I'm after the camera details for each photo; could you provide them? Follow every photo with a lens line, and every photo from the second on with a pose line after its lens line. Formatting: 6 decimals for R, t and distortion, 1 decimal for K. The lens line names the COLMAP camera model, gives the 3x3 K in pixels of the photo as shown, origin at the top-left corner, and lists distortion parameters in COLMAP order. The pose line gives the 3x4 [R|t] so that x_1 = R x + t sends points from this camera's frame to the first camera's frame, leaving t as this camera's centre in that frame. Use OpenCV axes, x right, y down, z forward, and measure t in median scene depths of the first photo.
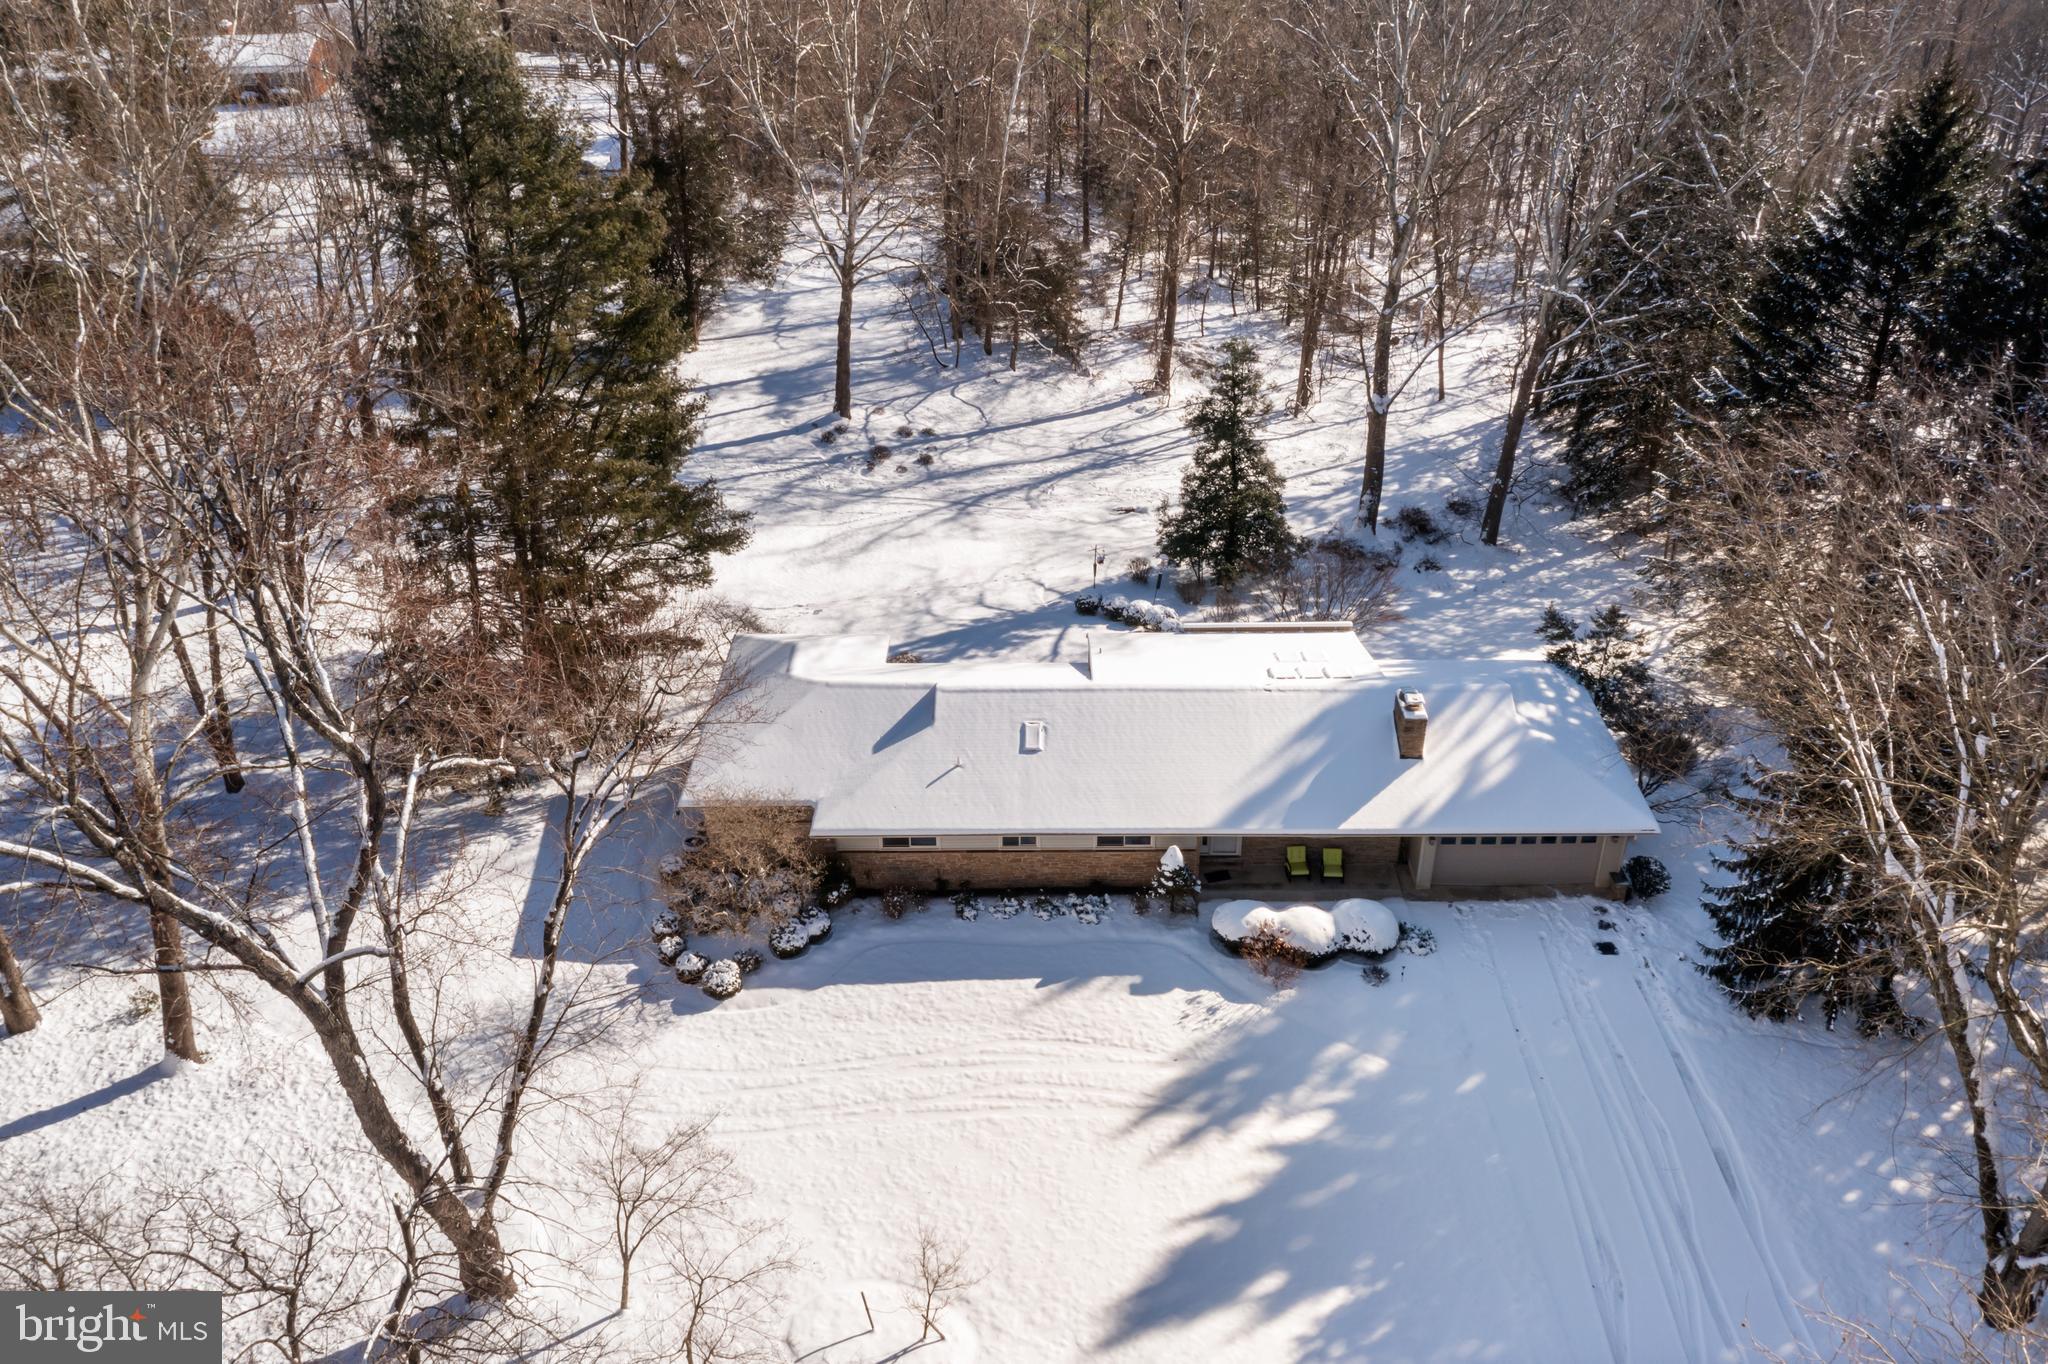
lens RADIAL K [[1682.4, 0, 1024.0], [0, 1682.4, 682.0], [0, 0, 1]] dist [-0.005204, 0.002529]
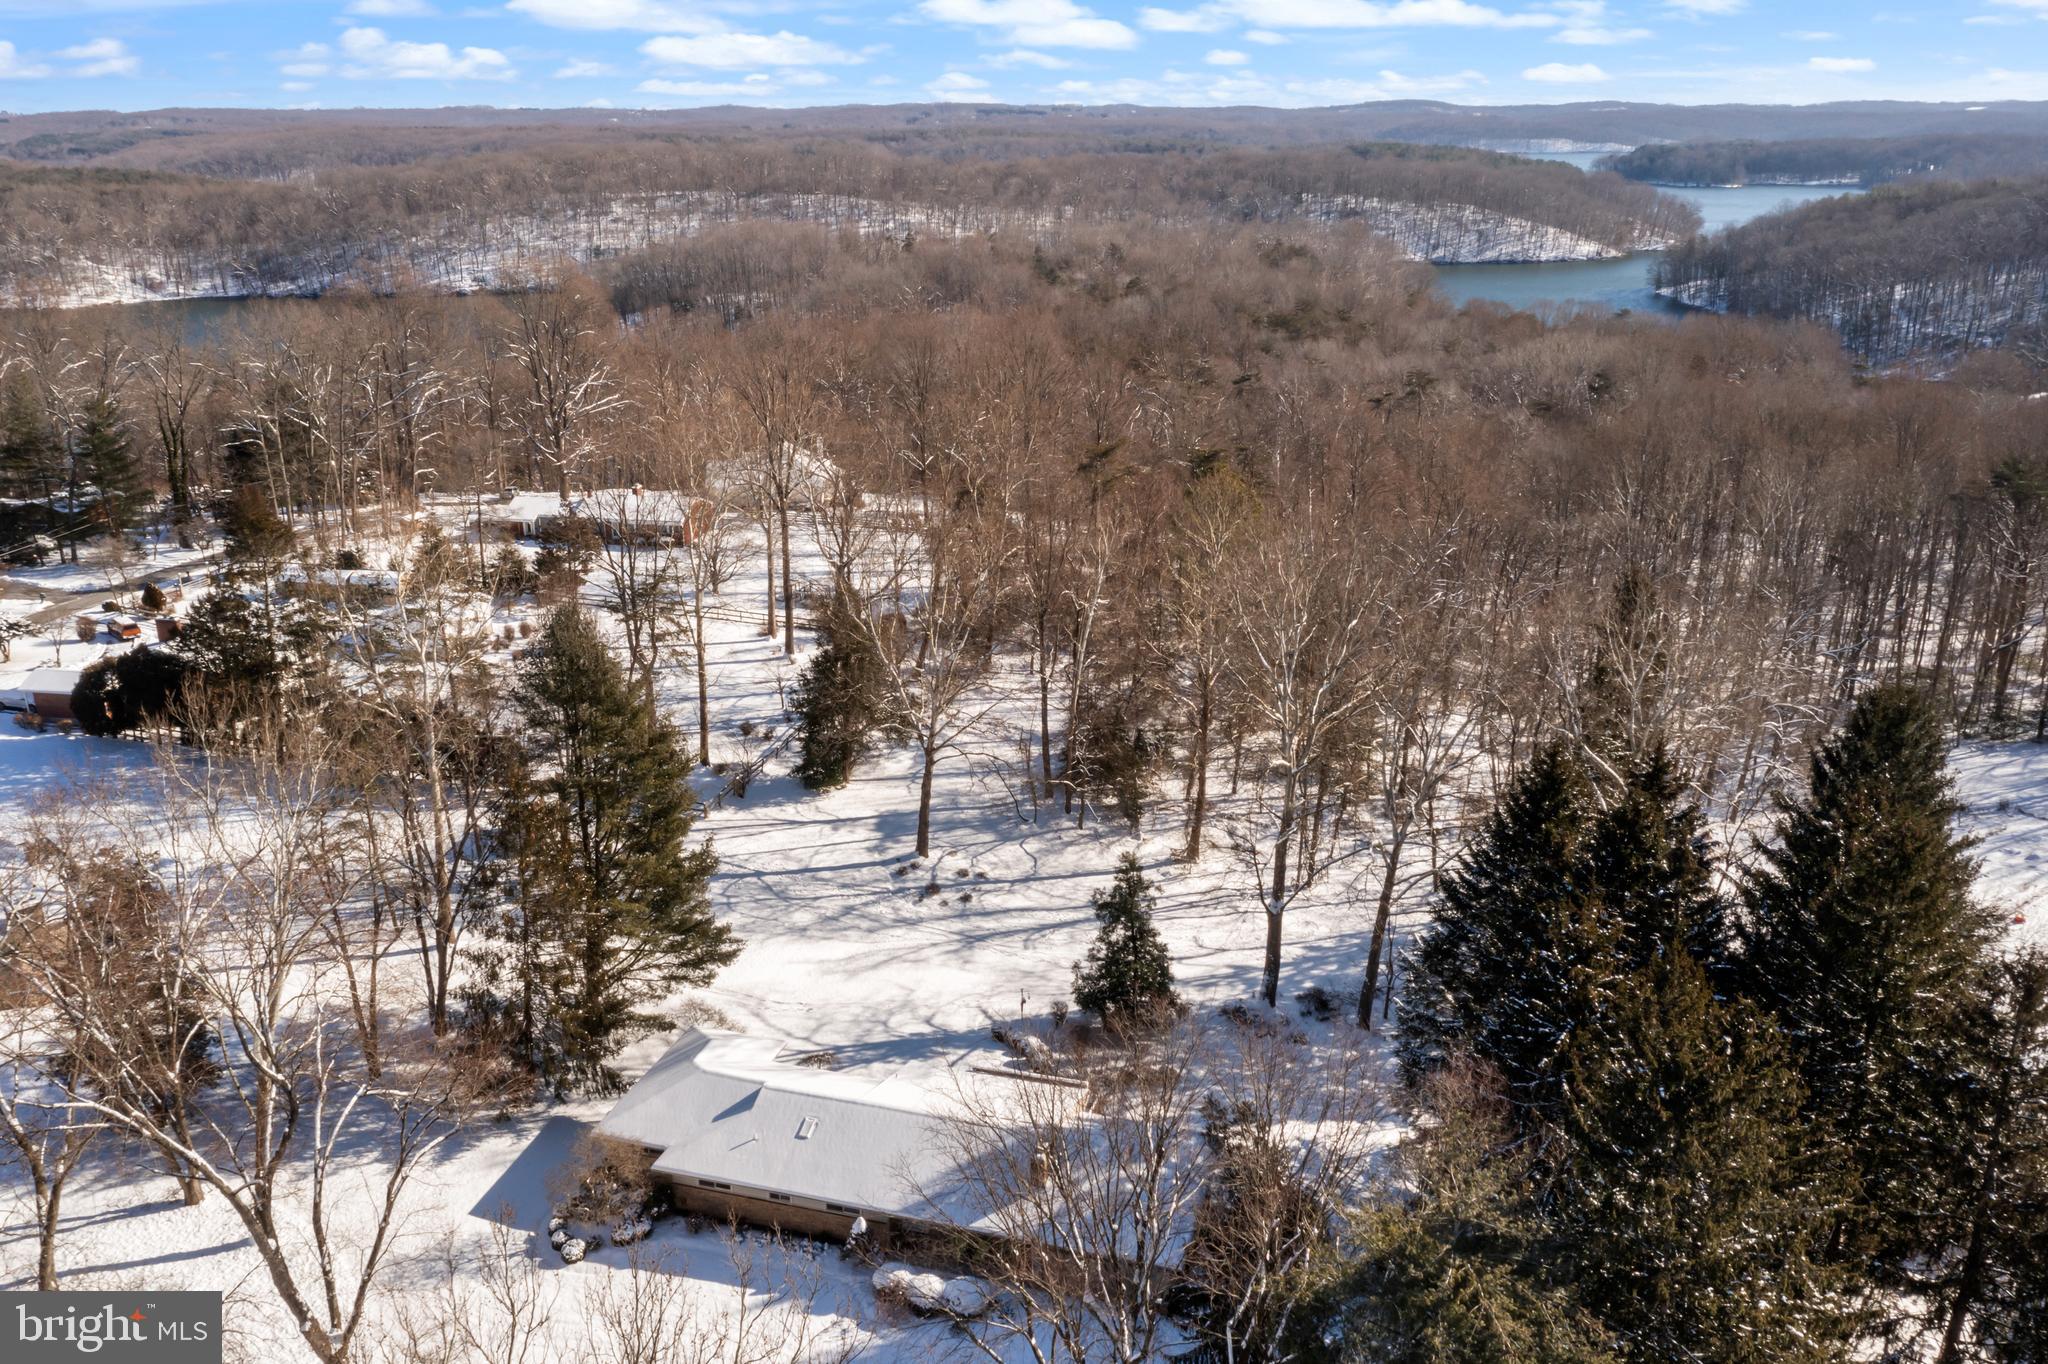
lens RADIAL K [[1736.8, 0, 1024.0], [0, 1736.8, 682.0], [0, 0, 1]] dist [-0.007811, 0.008797]
pose [[0.954653, 0.090238, -0.283717, 0.521449], [-0.143819, 0.974172, -0.174082, -0.099905], [0.260681, 0.206992, 0.942974, -0.437639]]
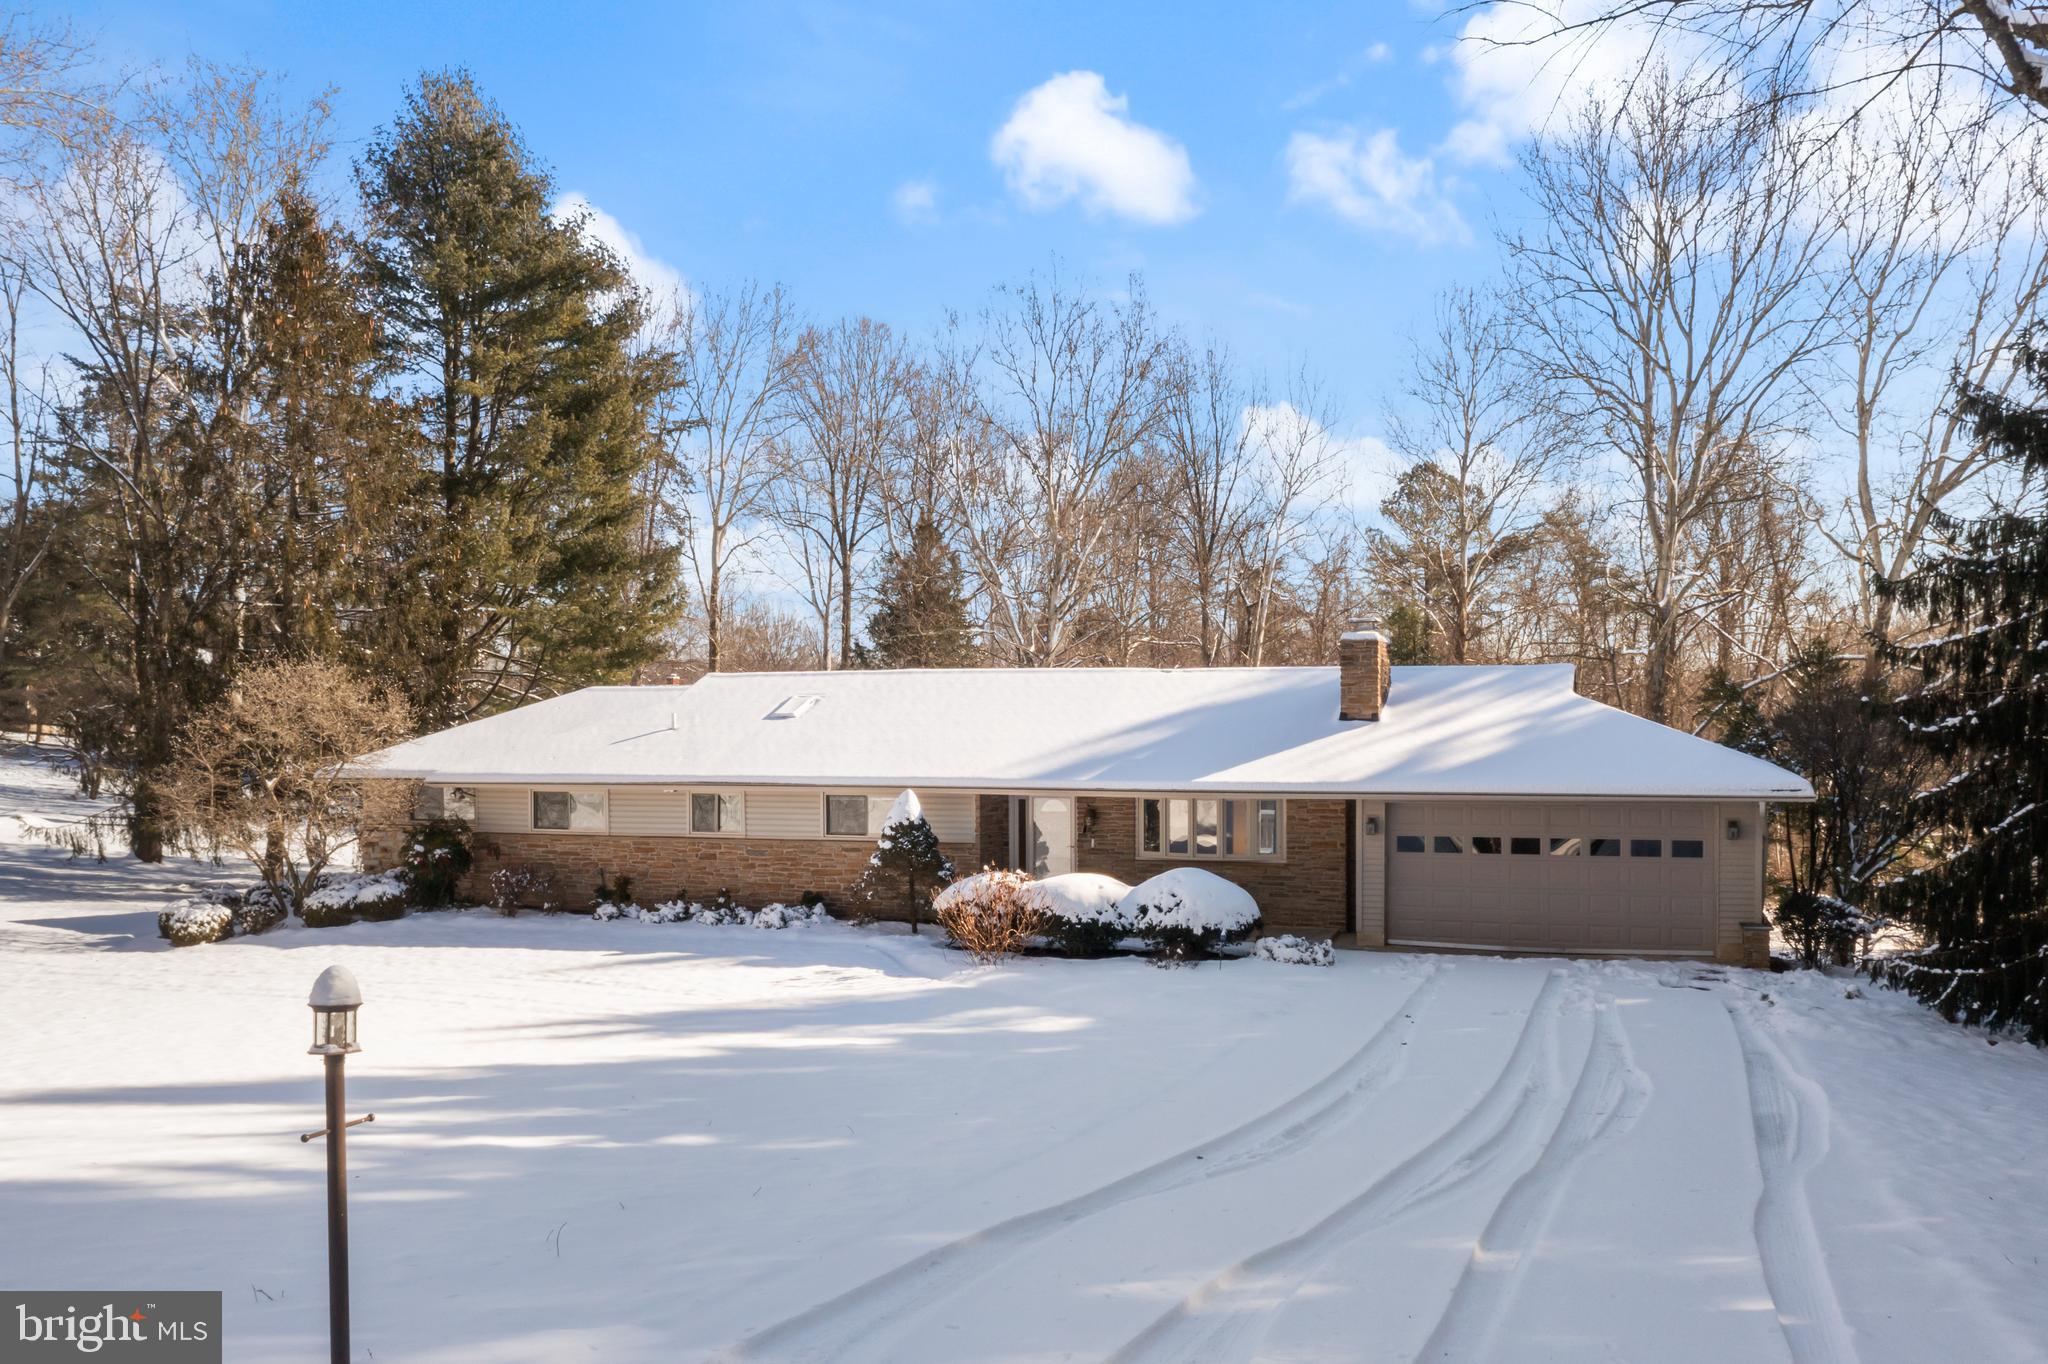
lens RADIAL K [[1692.1, 0, 1017.9], [0, 1692.1, 753.4], [0, 0, 1]] dist [-0.003566, 0.000845]
pose [[0.942136, 0.019411, -0.334667, 0.270424], [-0.181675, 0.868570, -0.461064, 0.295058], [0.281732, 0.495185, 0.821838, 0.428190]]
